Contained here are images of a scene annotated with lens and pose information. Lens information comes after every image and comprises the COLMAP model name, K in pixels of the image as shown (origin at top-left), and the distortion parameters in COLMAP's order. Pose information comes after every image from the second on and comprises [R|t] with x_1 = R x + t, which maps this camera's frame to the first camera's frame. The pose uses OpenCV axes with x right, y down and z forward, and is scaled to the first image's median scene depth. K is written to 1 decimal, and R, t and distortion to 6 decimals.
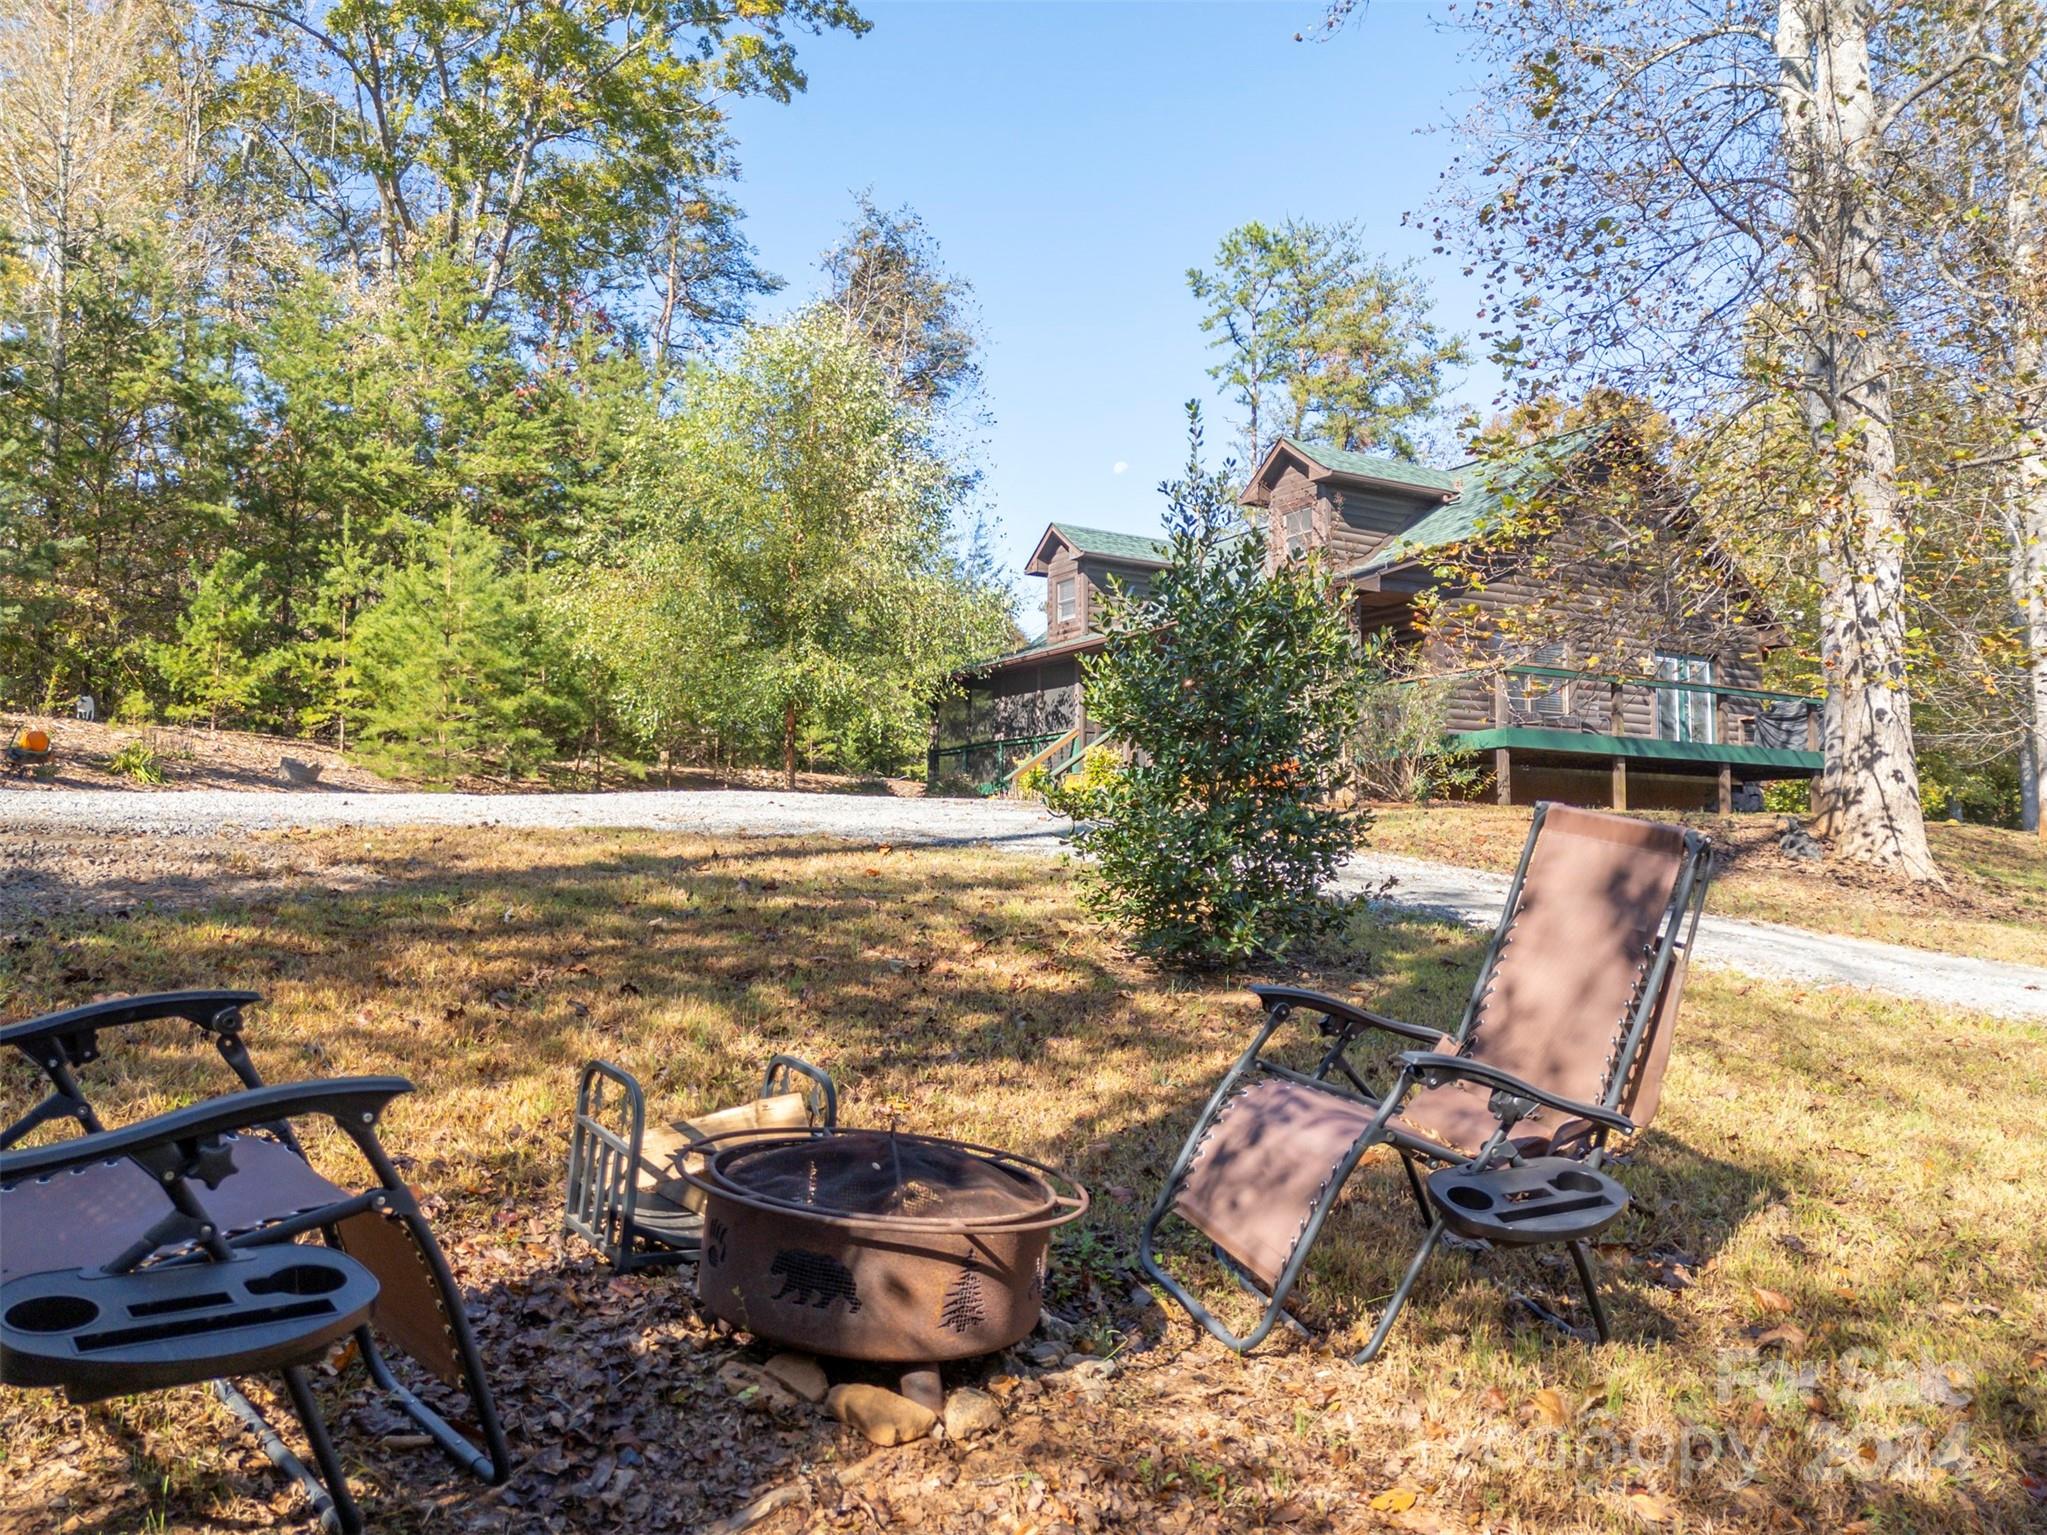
lens RADIAL K [[1410.2, 0, 1023.5], [0, 1410.2, 767.5], [0, 0, 1]] dist [0.077421, -0.087658]
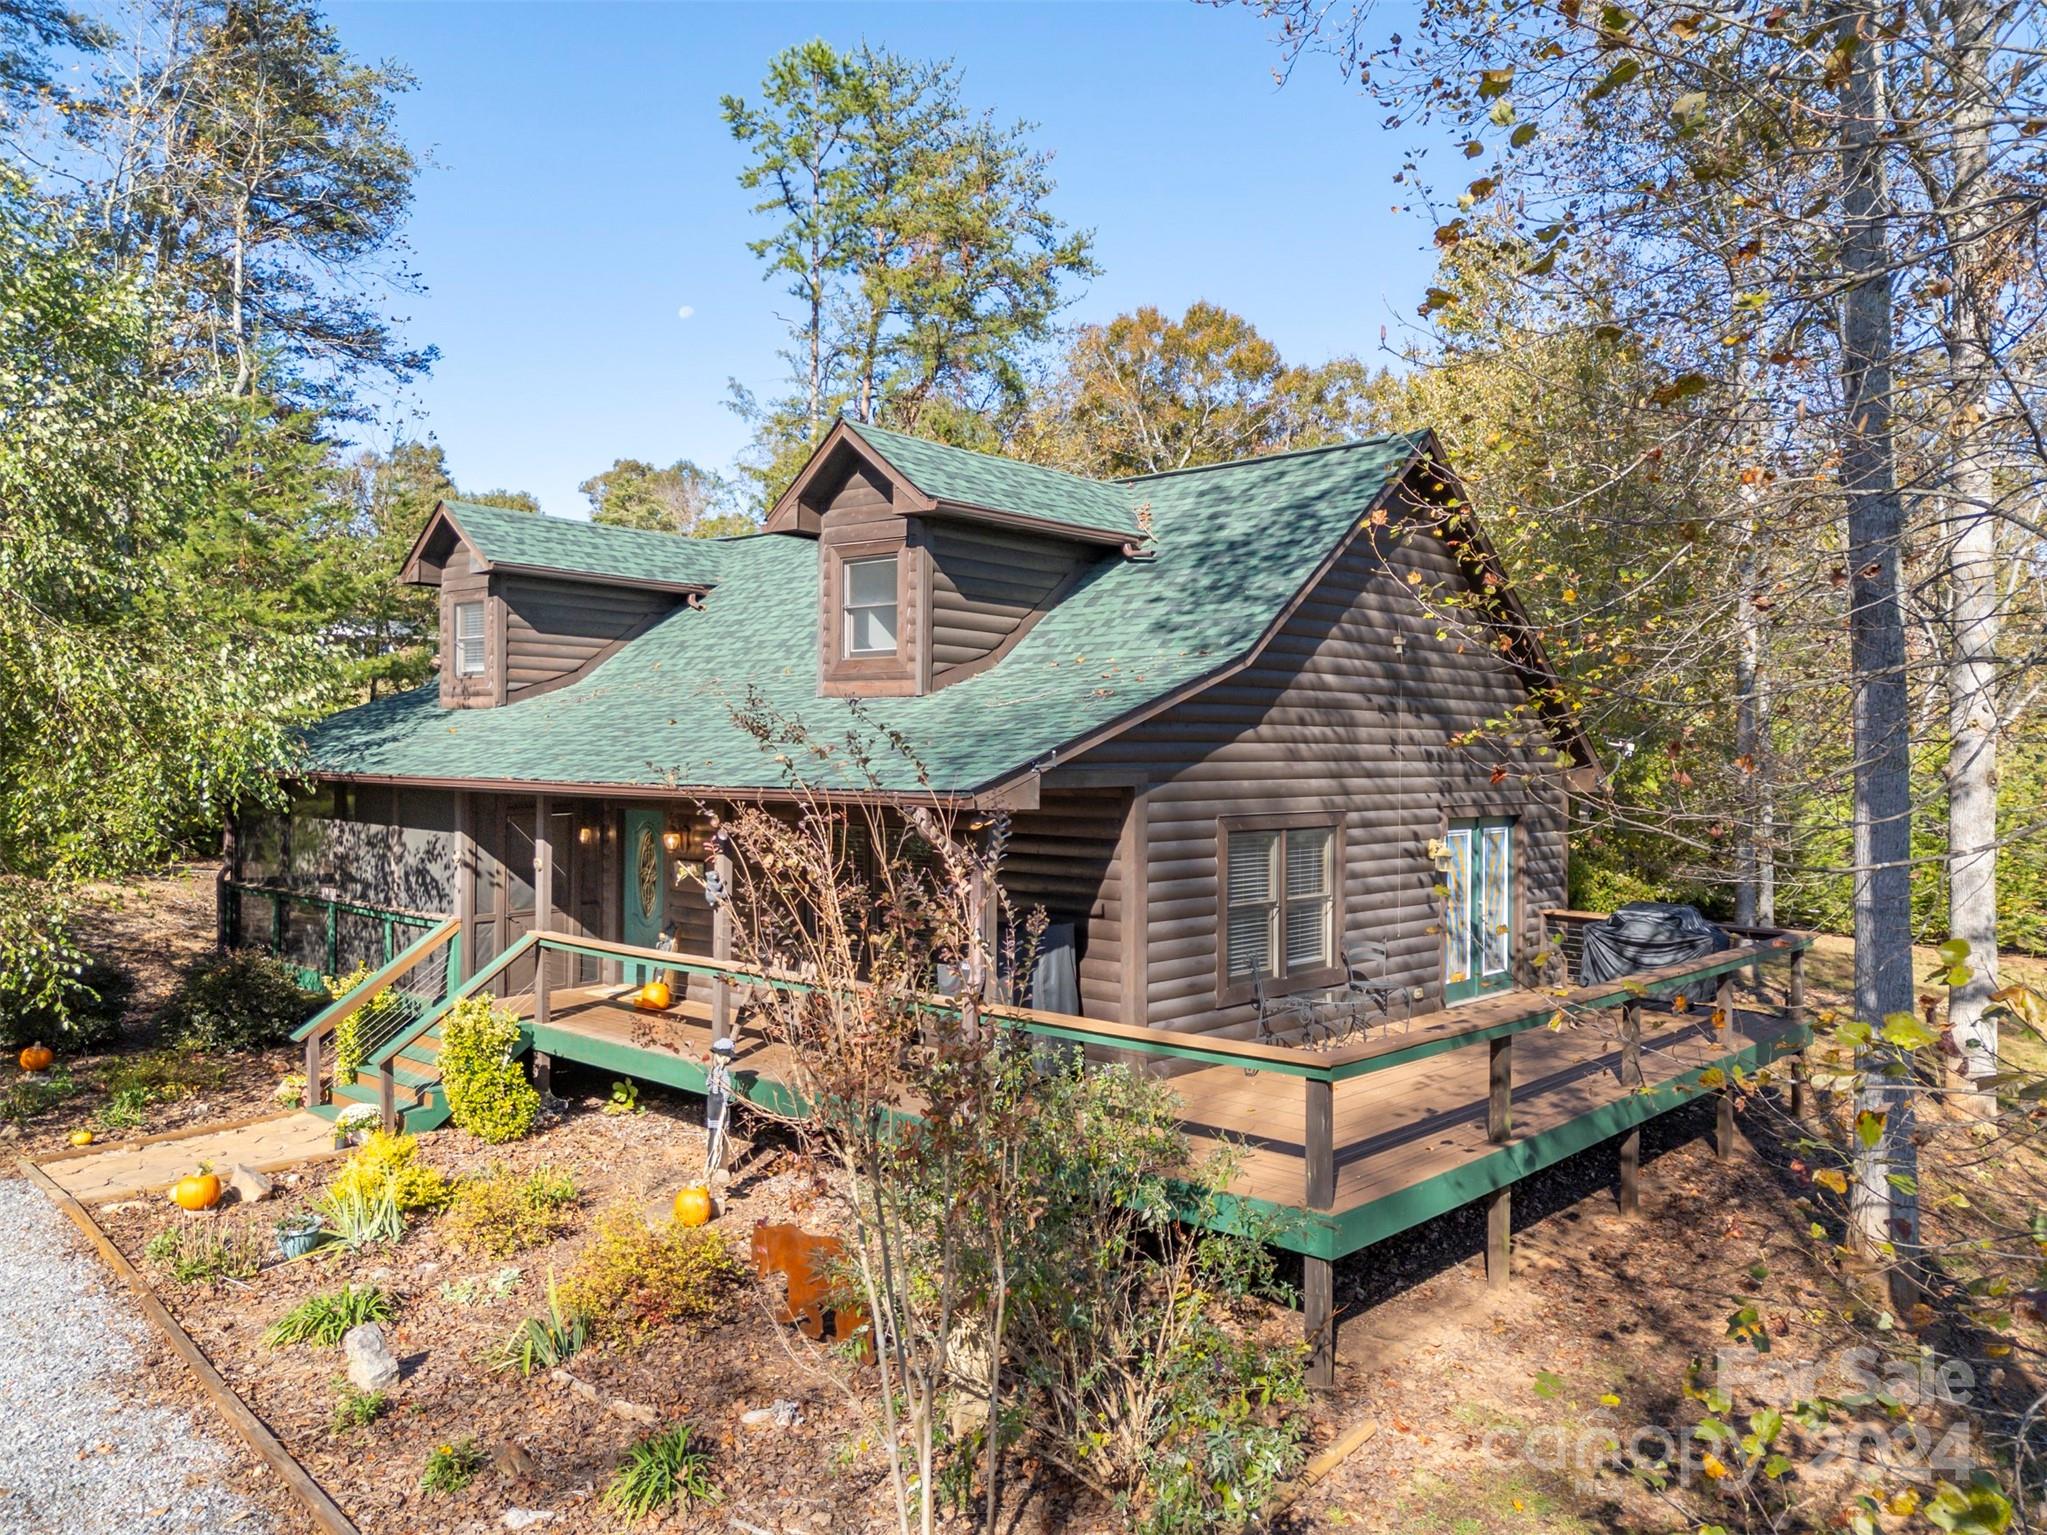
lens RADIAL K [[1476.3, 0, 989.1], [0, 1476.3, 727.0], [0, 0, 1]] dist [0.091479, -0.064370]
pose [[0.962572, 0.011783, 0.270771, 0.044248], [-0.024689, 0.998713, 0.044308, -0.072534], [-0.269900, -0.049335, 0.961624, 0.230034]]
